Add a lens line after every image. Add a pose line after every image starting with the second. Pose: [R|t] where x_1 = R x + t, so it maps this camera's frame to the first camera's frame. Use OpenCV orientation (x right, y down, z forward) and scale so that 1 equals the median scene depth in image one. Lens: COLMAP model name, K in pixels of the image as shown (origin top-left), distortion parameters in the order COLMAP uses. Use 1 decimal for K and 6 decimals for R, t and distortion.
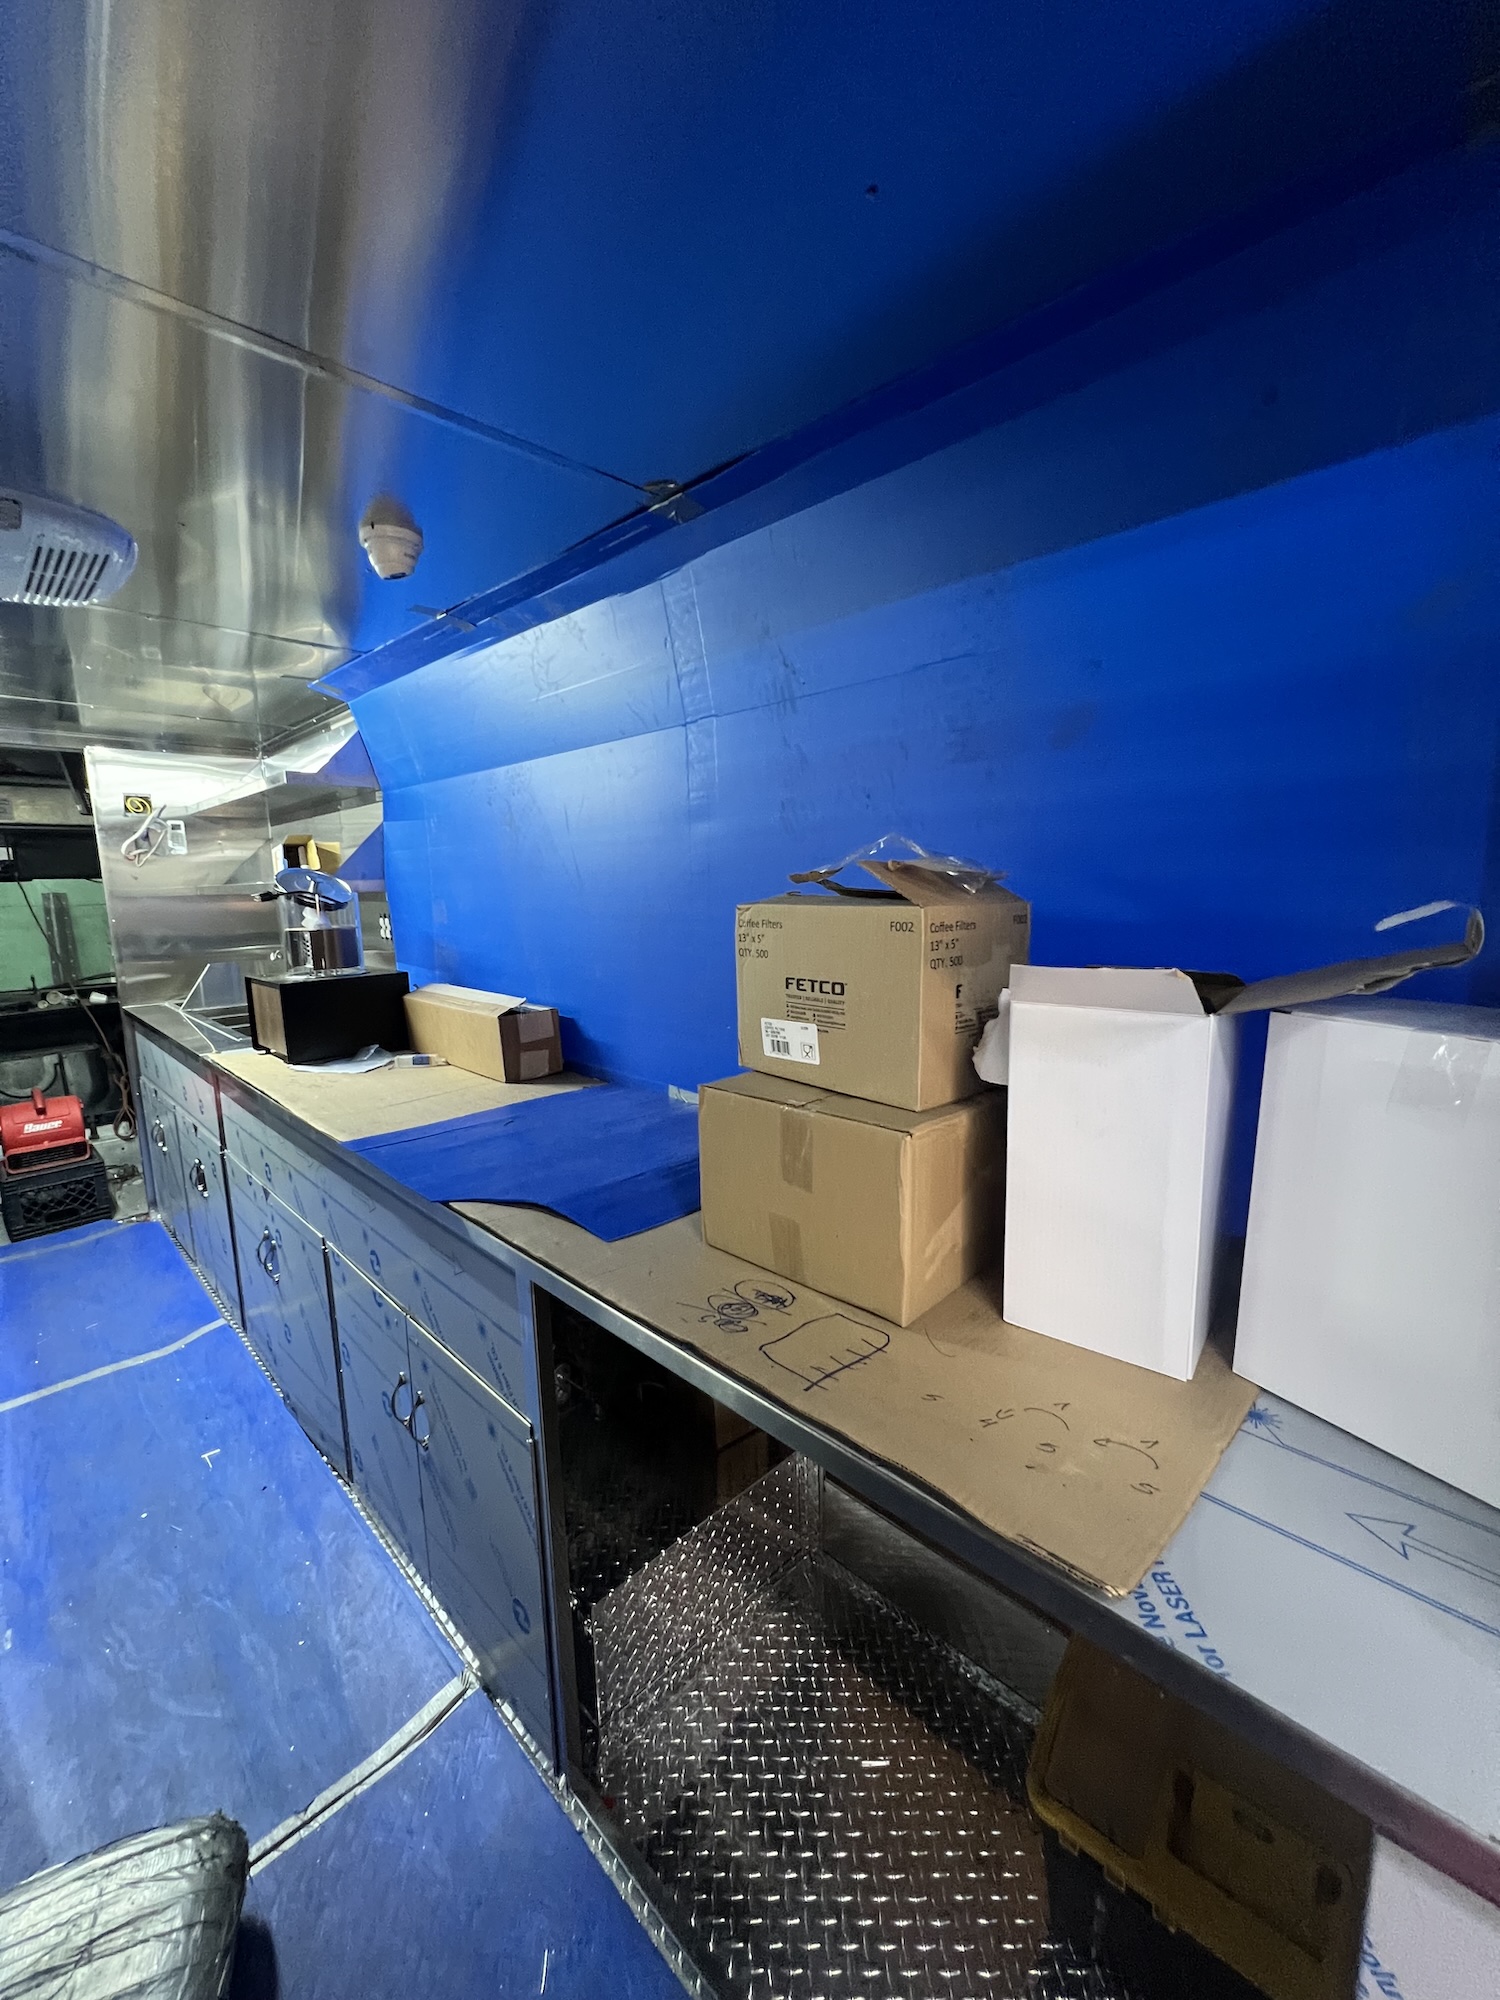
lens RADIAL K [[802.4, 0, 752.3], [0, 802.4, 1003.9], [0, 0, 1]] dist [-0.002654, 0.000853]
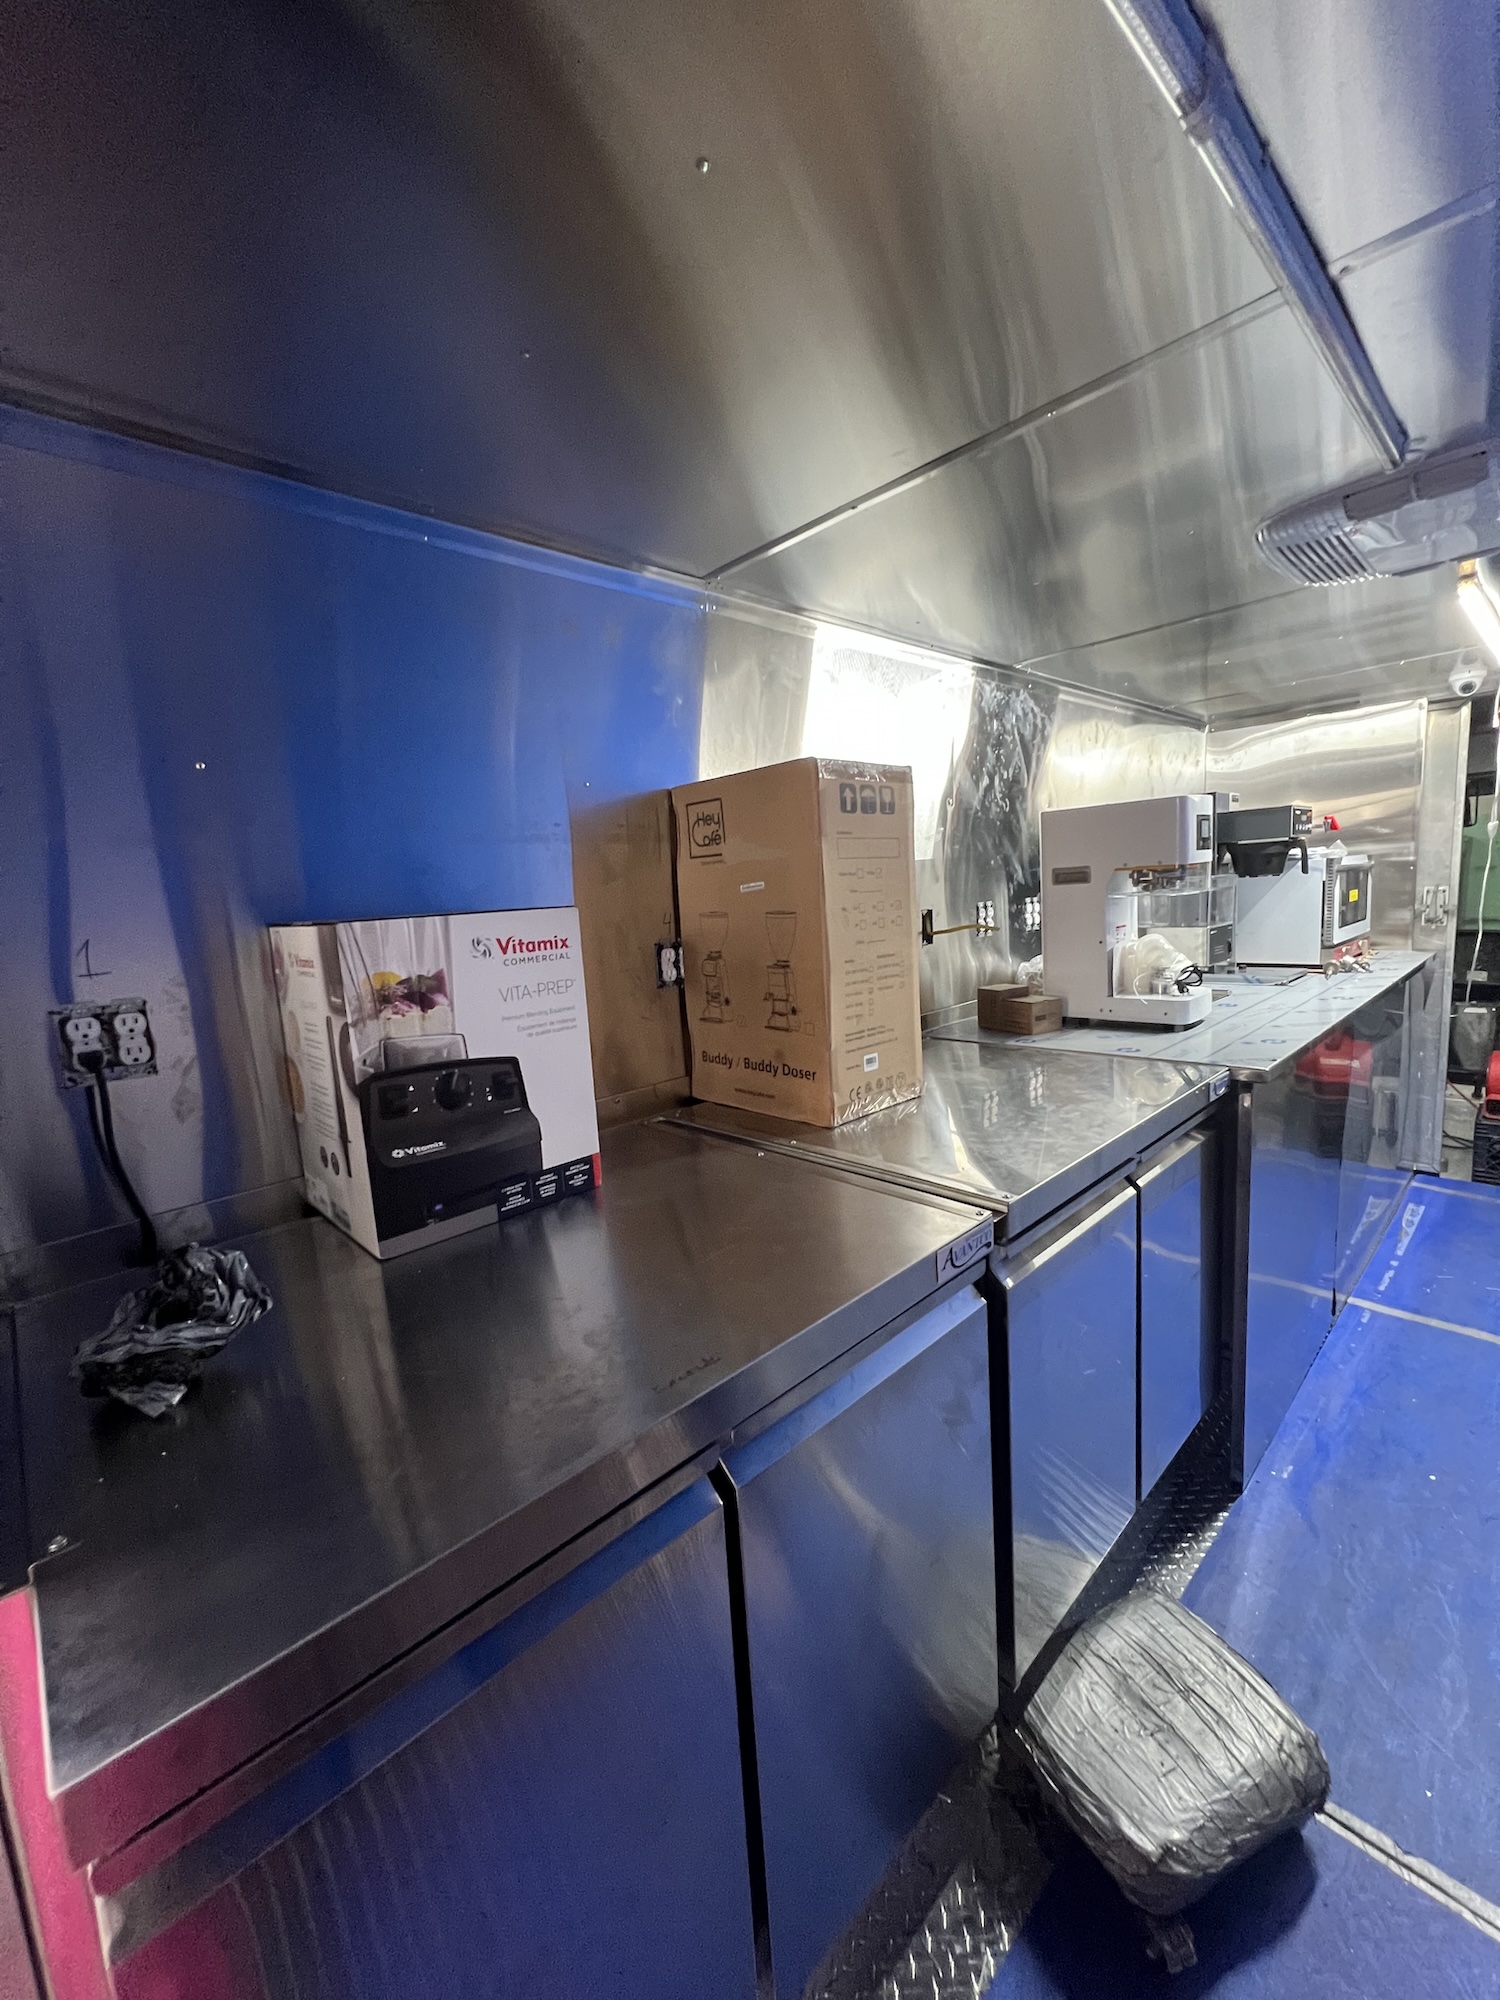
lens RADIAL K [[802.4, 0, 748.3], [0, 802.4, 1005.3], [0, 0, 1]] dist [-0.002654, 0.000853]
pose [[-0.025464, 0.168180, -0.985427, 0.127738], [-0.092410, 0.981130, 0.169834, -0.021435], [0.995395, 0.095388, -0.009442, 0.103595]]
